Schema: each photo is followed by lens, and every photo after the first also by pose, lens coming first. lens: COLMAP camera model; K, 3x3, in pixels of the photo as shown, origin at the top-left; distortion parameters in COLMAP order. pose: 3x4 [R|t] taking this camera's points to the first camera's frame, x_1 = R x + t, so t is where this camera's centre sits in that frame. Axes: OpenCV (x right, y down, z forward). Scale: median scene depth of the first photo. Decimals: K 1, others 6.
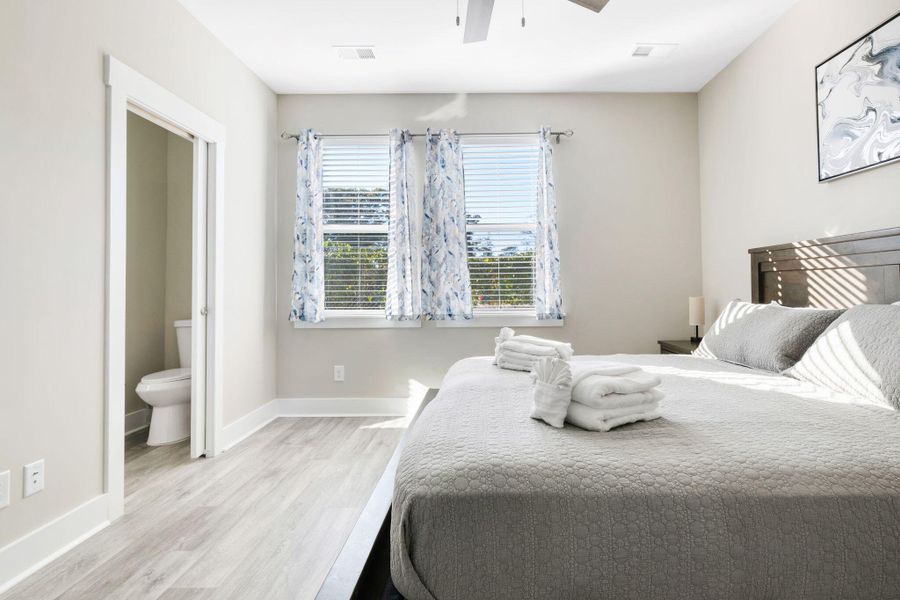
lens RADIAL K [[450.4, 0, 477.6], [0, 450.4, 281.9], [0, 0, 1]] dist [-0.006480, 0.000380]
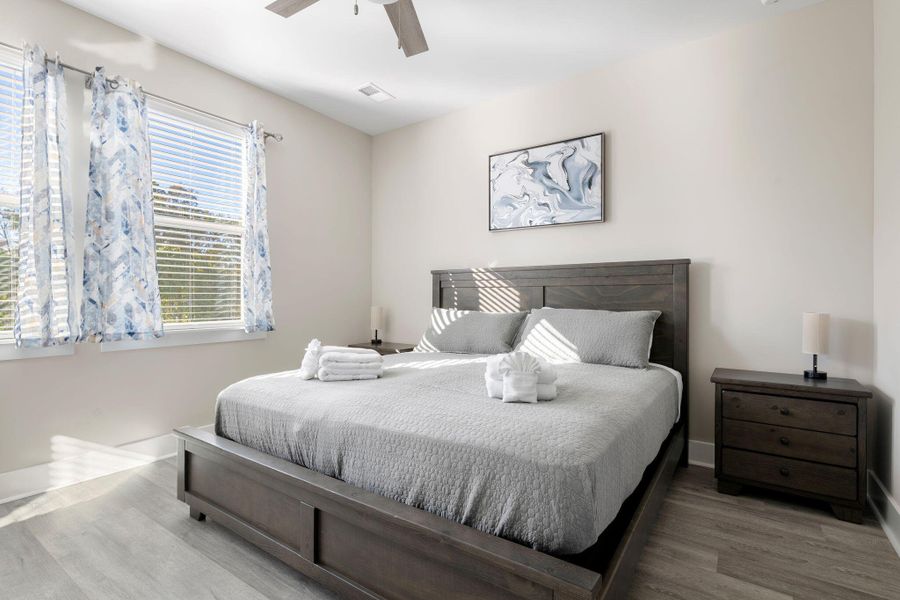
lens RADIAL K [[425.6, 0, 452.2], [0, 425.6, 305.4], [0, 0, 1]] dist [-0.008130, 0.003245]
pose [[0.567839, -0.005864, 0.823119, -0.423233], [-0.016258, 0.999700, 0.018338, 0.007579], [-0.822979, -0.023795, 0.567573, 0.213667]]
